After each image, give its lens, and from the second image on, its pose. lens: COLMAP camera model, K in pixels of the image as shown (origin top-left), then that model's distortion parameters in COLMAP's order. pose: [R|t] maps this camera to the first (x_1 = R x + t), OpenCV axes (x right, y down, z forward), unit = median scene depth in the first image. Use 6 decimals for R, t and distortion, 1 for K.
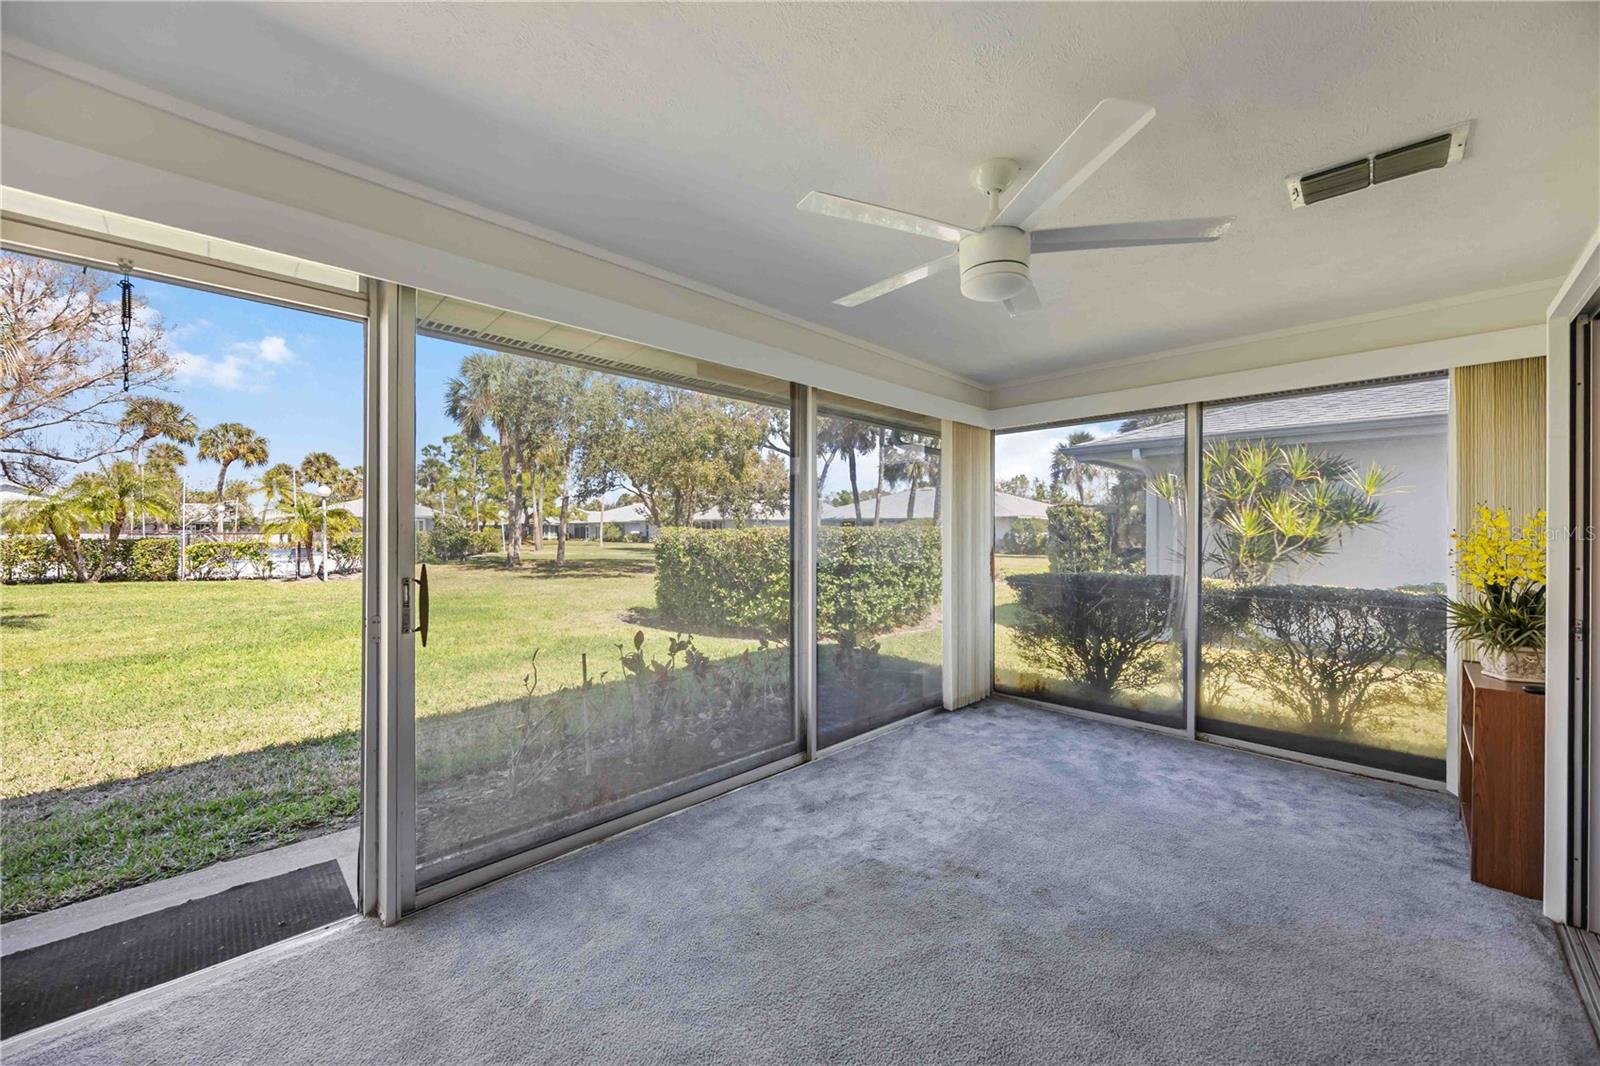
lens RADIAL K [[611.9, 0, 835.6], [0, 611.9, 531.6], [0, 0, 1]] dist [-0.009255, -0.000056]
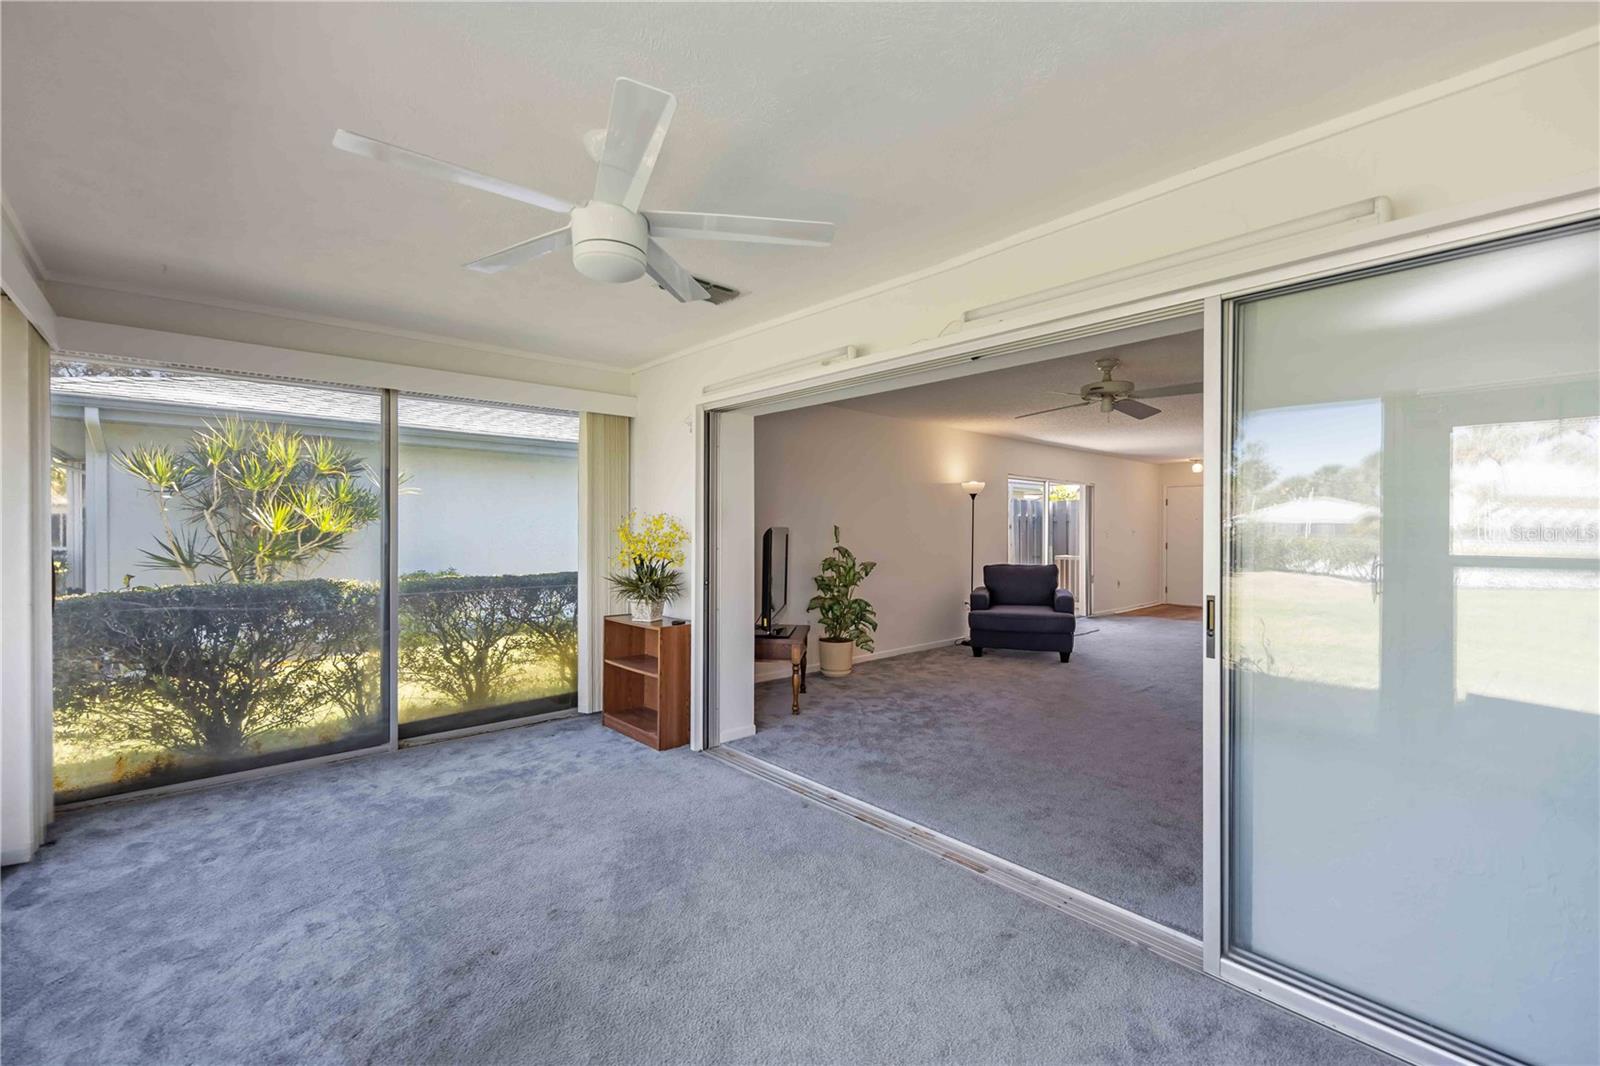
lens RADIAL K [[641.3, 0, 796.1], [0, 641.3, 535.8], [0, 0, 1]] dist [-0.000917, -0.000040]
pose [[0.059752, -0.007240, 0.998187, -0.392236], [-0.002259, 0.999970, 0.007388, 0.006599], [-0.998211, -0.002696, 0.059734, 0.375375]]
